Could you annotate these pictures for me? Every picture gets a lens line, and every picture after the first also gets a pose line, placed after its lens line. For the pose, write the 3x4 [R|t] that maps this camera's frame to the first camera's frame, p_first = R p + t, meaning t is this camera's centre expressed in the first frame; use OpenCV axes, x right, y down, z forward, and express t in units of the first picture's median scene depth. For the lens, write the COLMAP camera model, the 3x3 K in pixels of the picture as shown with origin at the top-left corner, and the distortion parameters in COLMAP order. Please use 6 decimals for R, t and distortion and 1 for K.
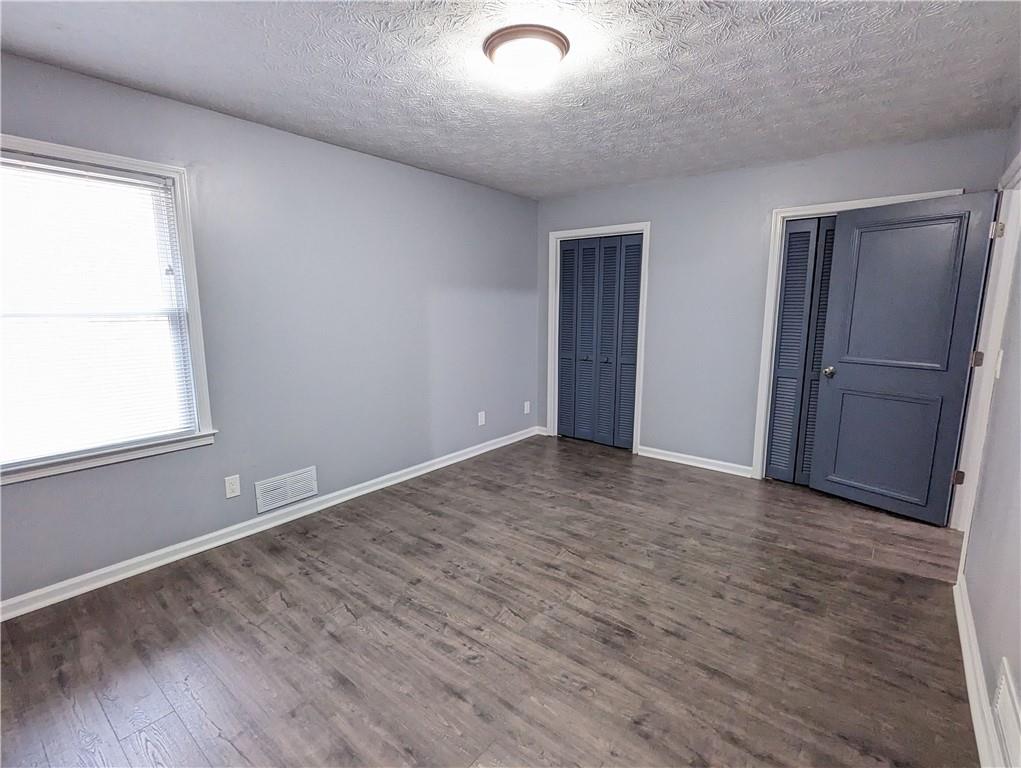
lens RADIAL K [[484.9, 0, 510.5], [0, 484.9, 384.0], [0, 0, 1]] dist [0.001341, 0.000213]
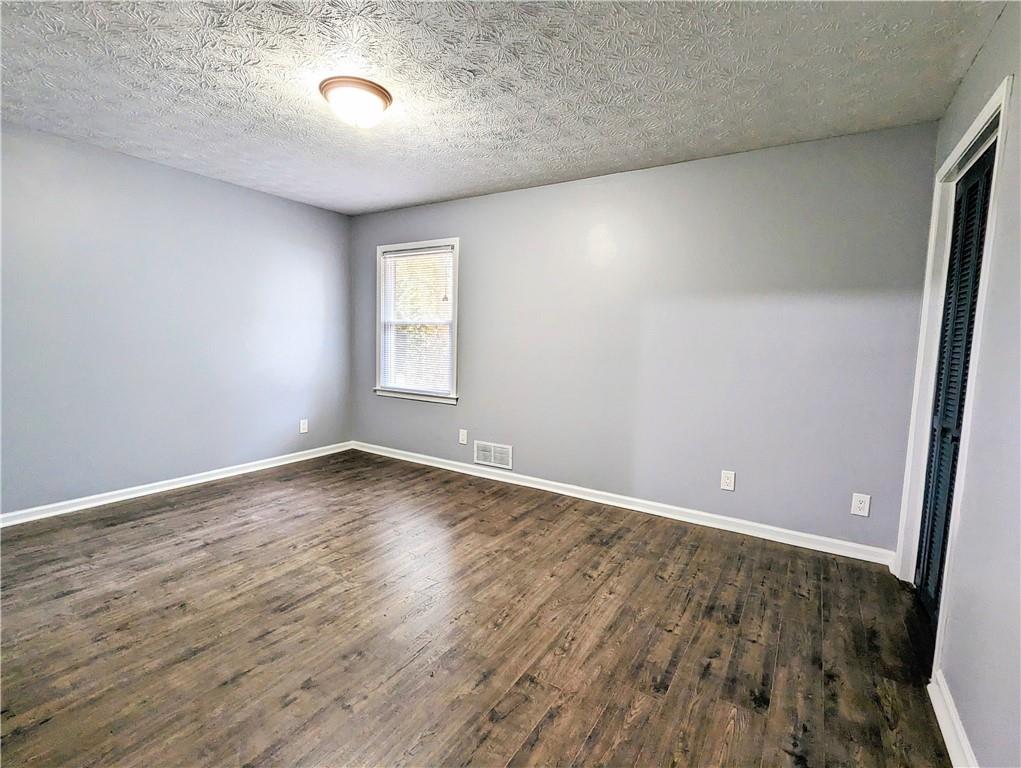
lens RADIAL K [[484.9, 0, 510.5], [0, 484.9, 384.0], [0, 0, 1]] dist [0.001341, 0.000213]
pose [[0.111840, 0.096679, -0.989012, 0.948709], [-0.188580, 0.979236, 0.074399, -0.093916], [0.975669, 0.178187, 0.127750, 0.939347]]
